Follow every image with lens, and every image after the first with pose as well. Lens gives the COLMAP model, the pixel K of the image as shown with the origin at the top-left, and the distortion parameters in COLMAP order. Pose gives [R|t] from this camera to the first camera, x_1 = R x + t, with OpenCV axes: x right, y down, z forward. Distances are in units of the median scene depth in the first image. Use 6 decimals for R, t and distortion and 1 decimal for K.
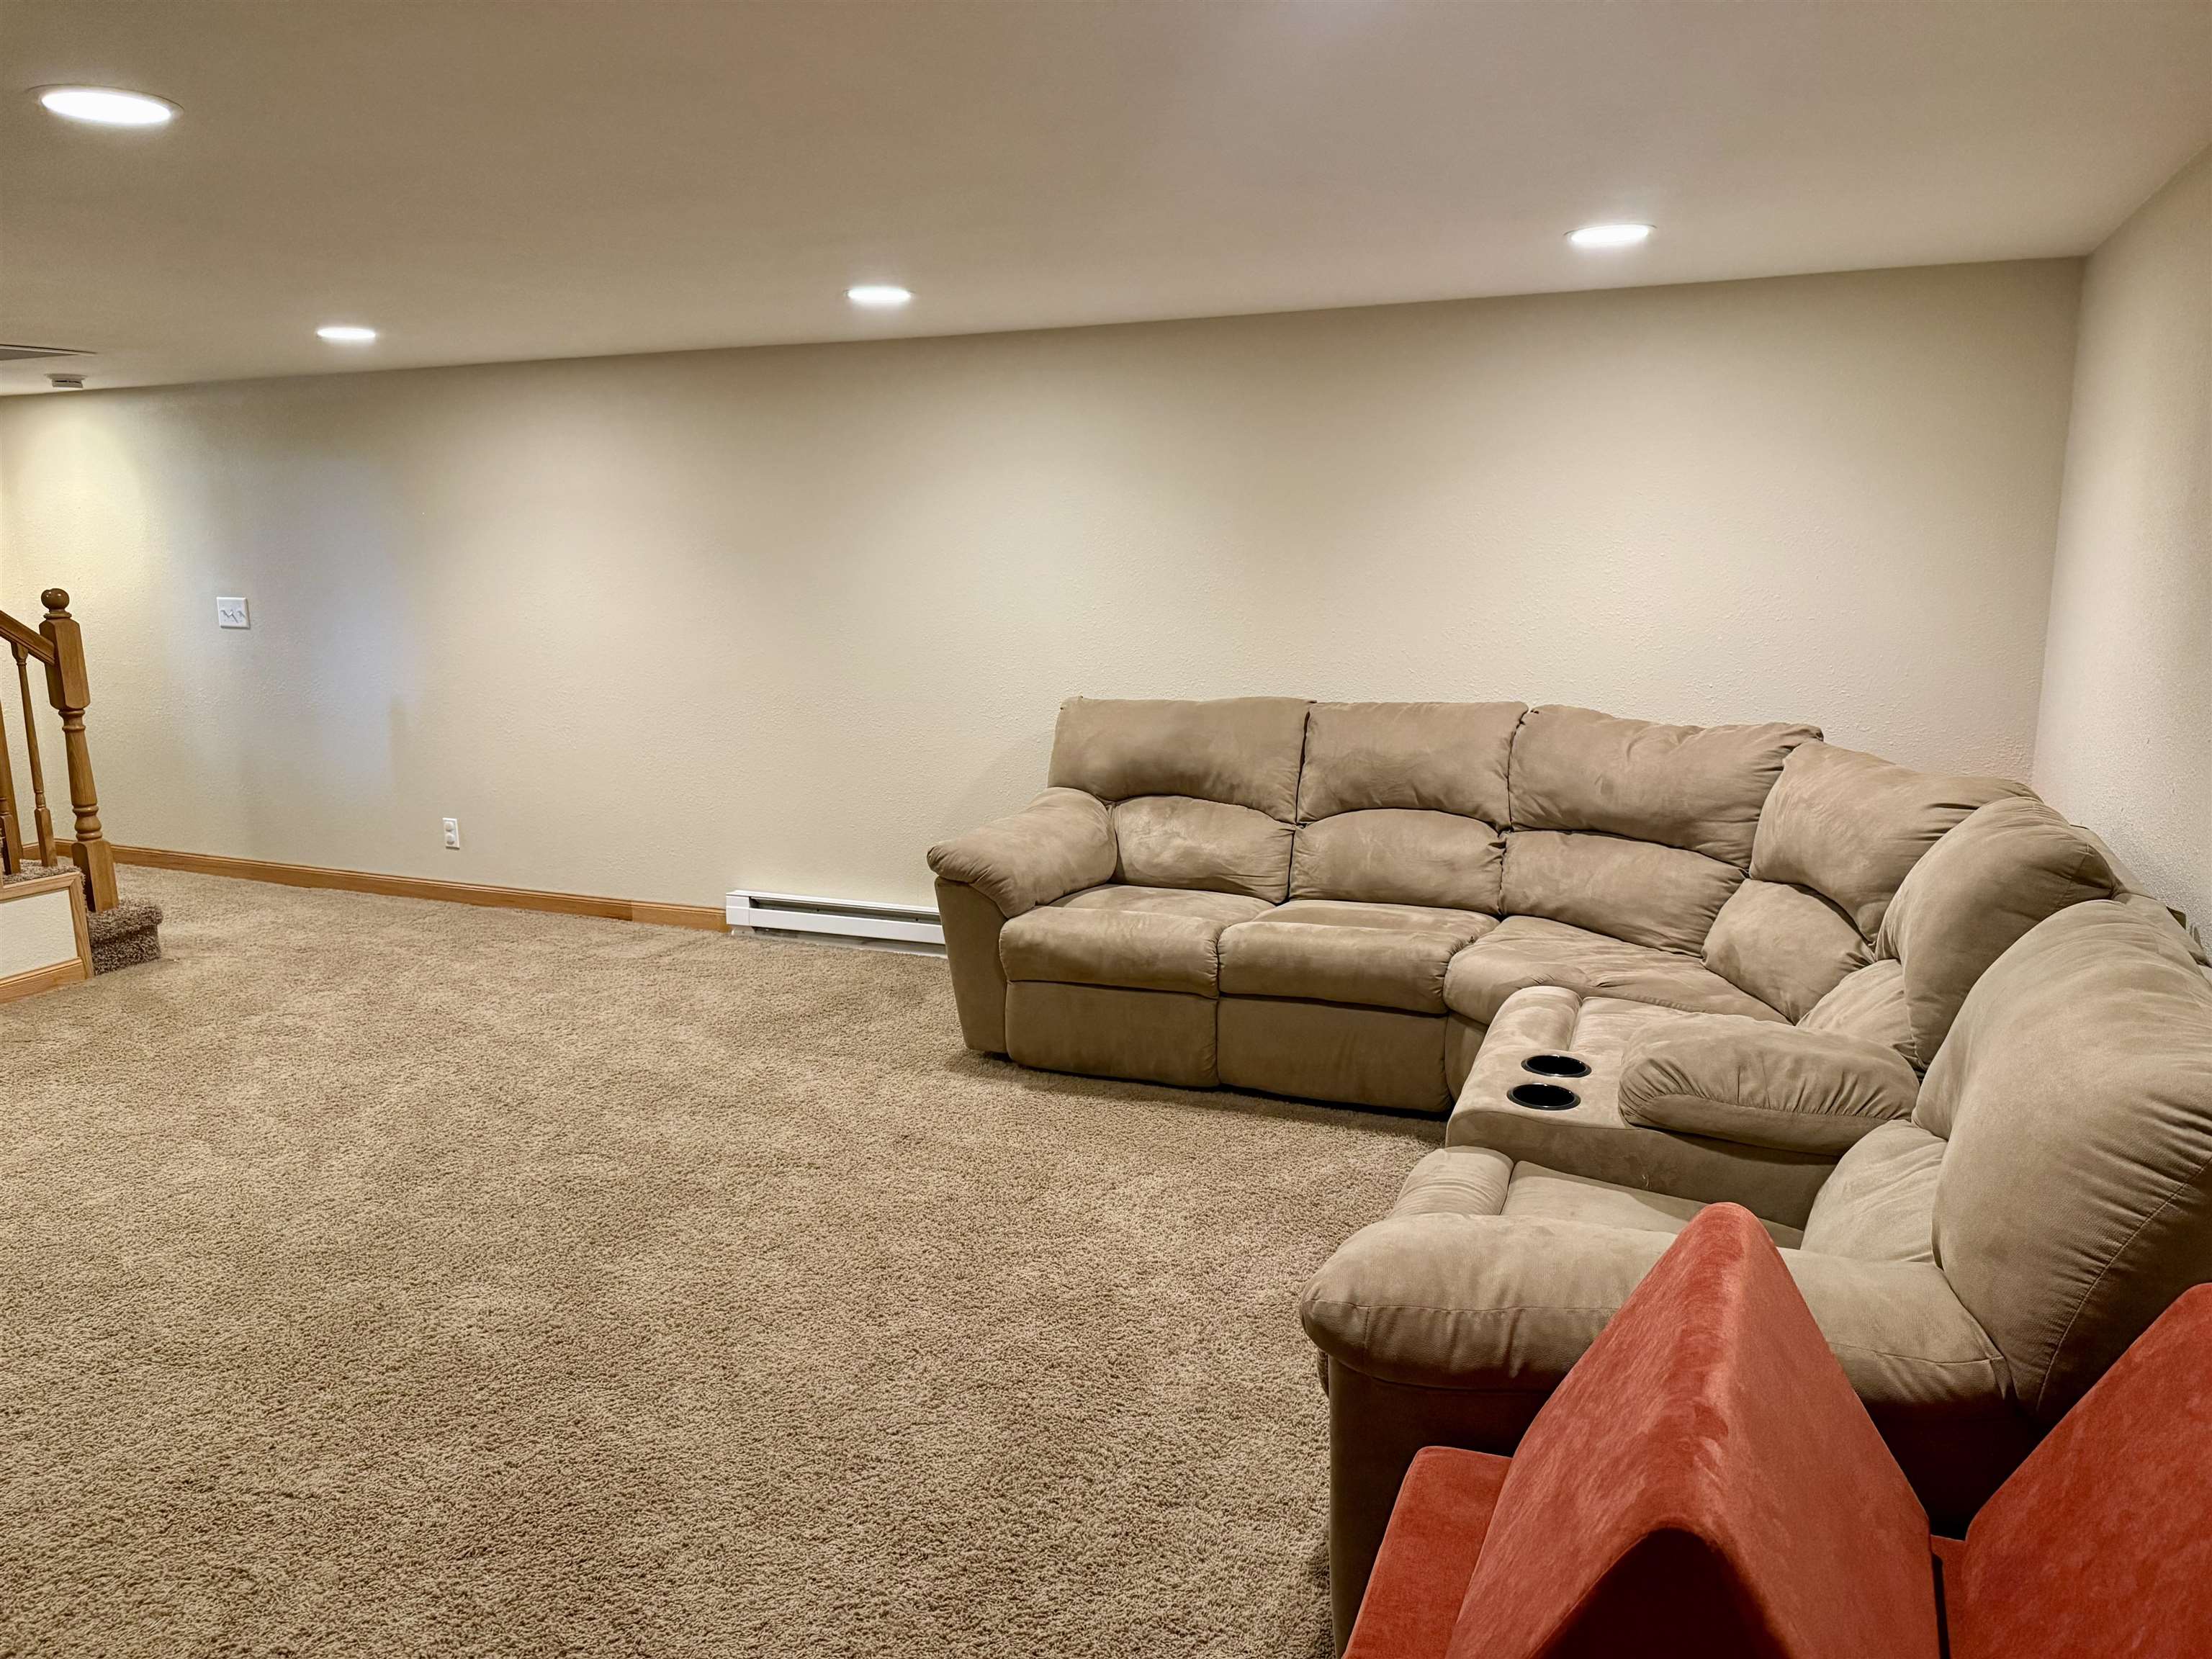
lens RADIAL K [[1554.7, 0, 1104.6], [0, 1554.7, 820.7], [0, 0, 1]] dist [0.085399, -0.103053]
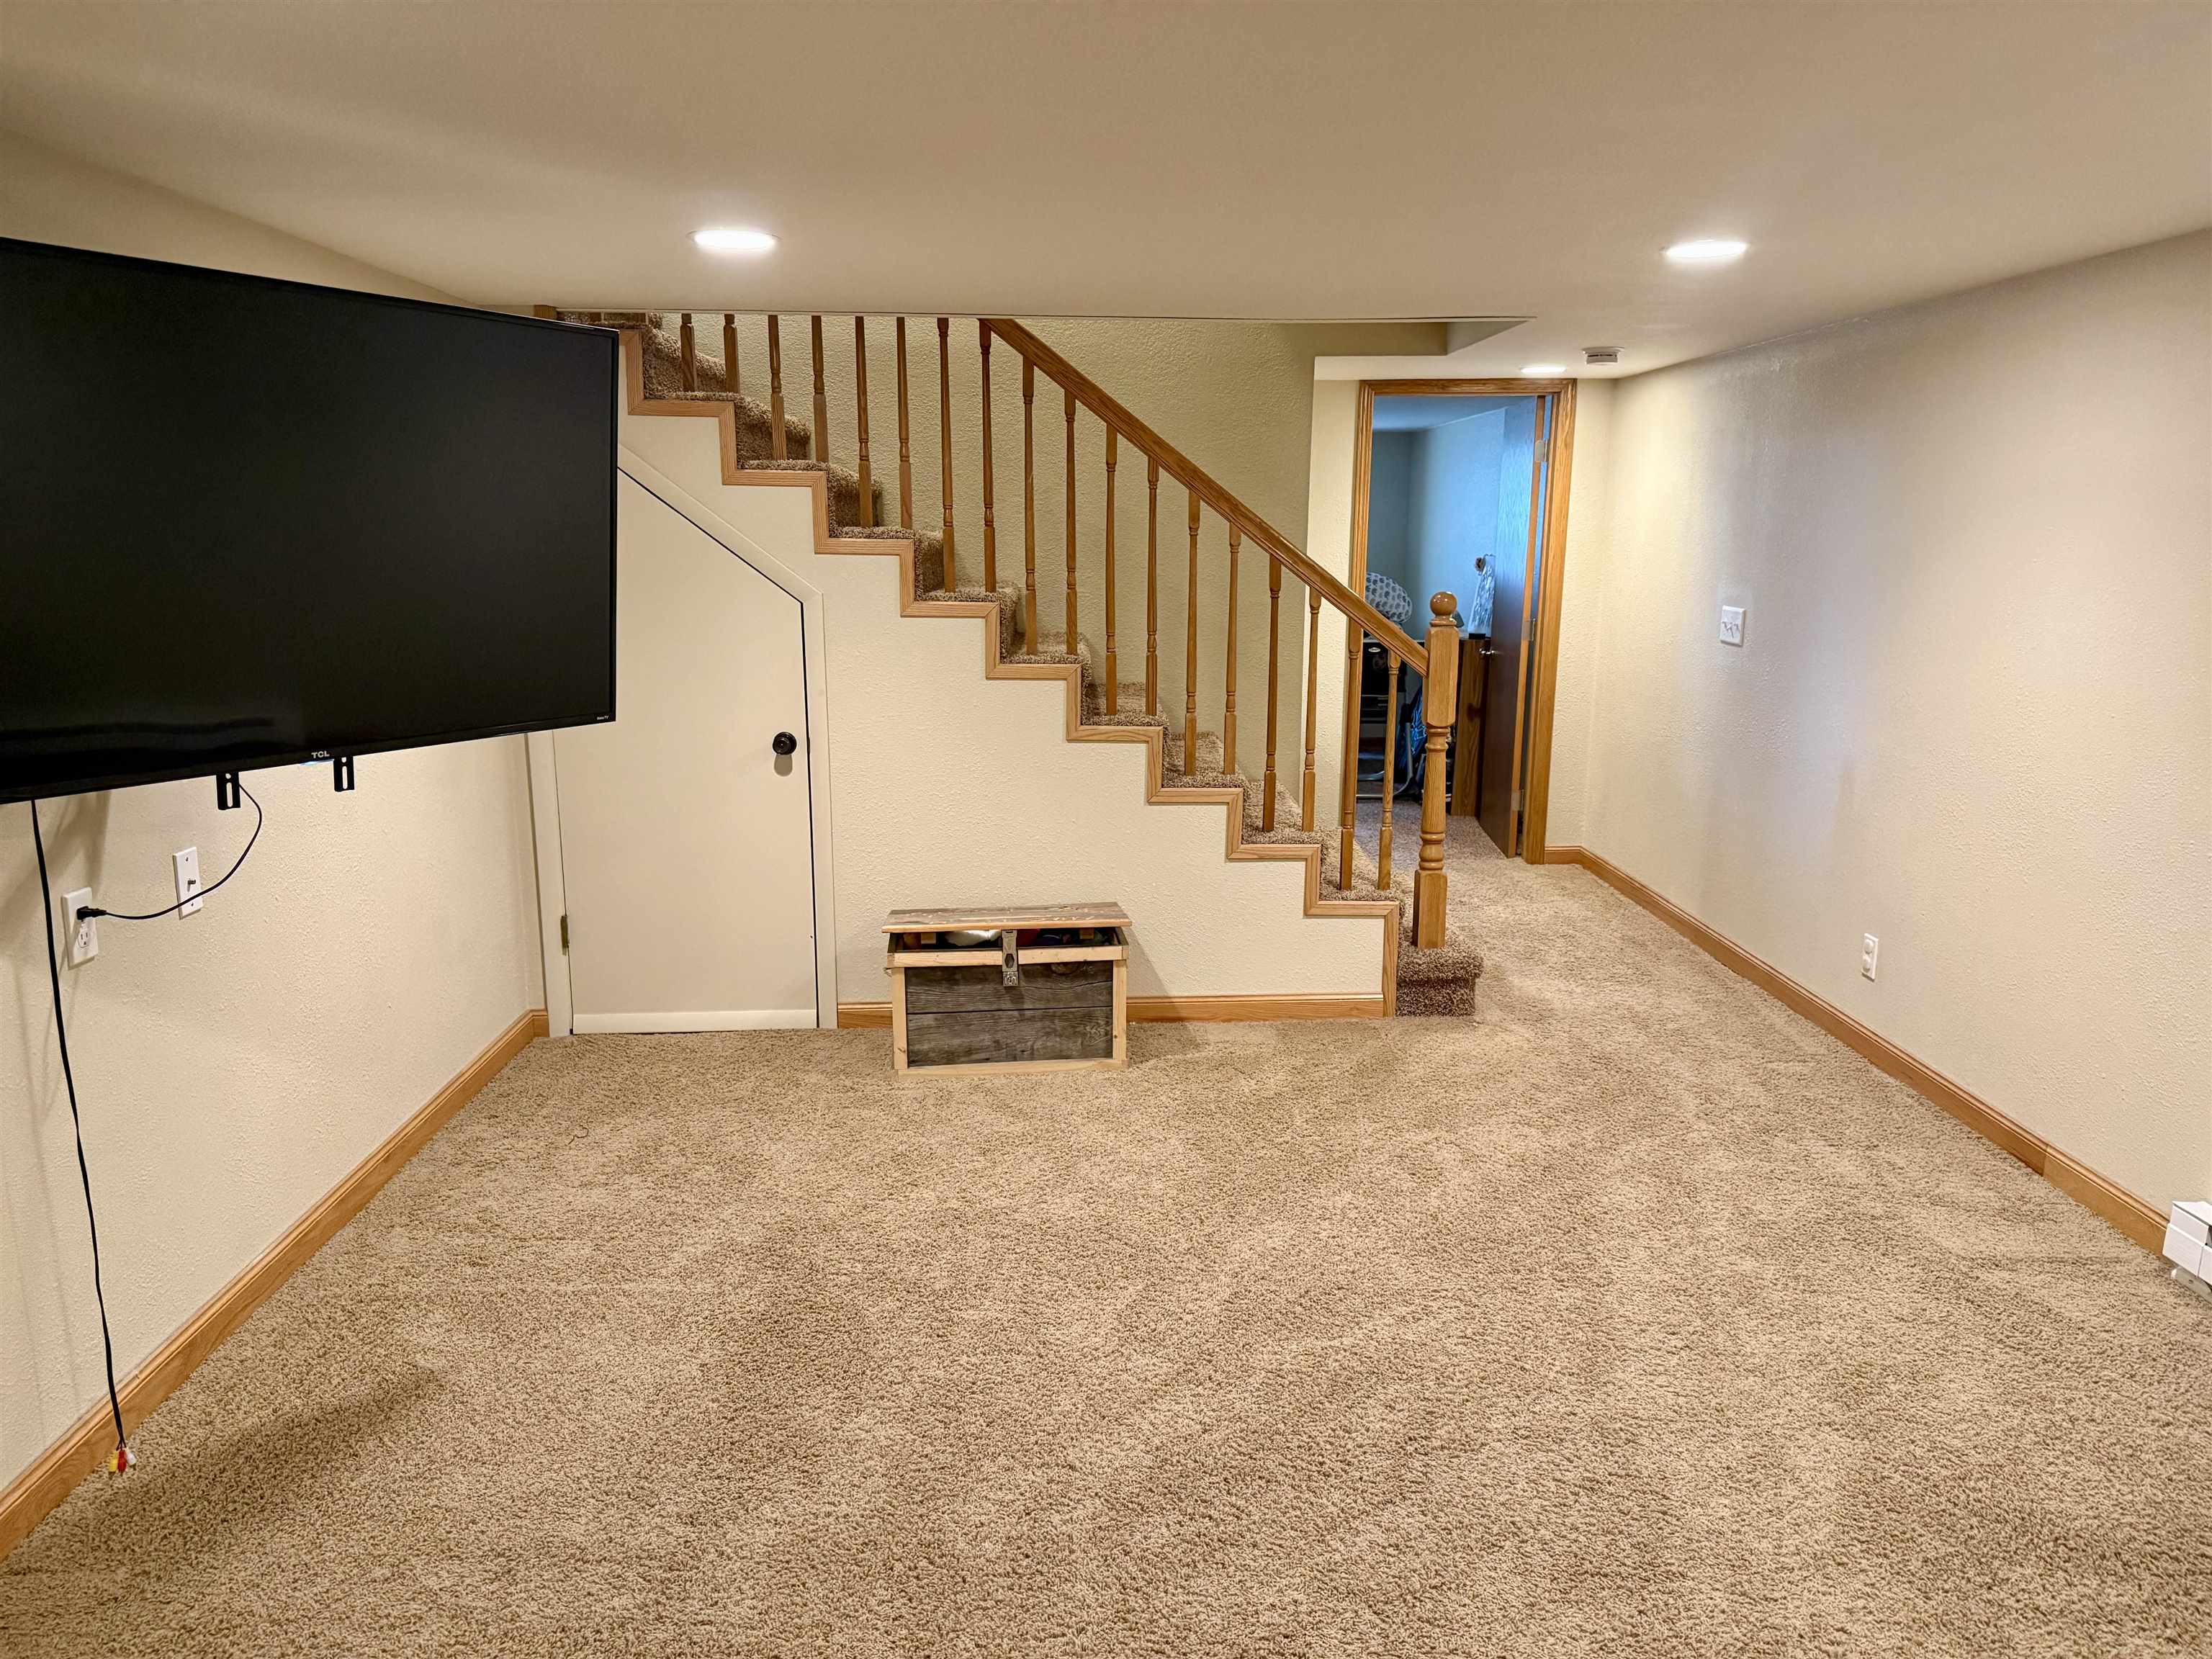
lens RADIAL K [[1554.7, 0, 1113.4], [0, 1554.7, 830.8], [0, 0, 1]] dist [0.085399, -0.103053]
pose [[0.417008, 0.195424, -0.887645, 0.069881], [-0.172809, 0.975844, 0.133658, -0.090073], [0.892324, 0.097657, 0.440706, 0.400867]]
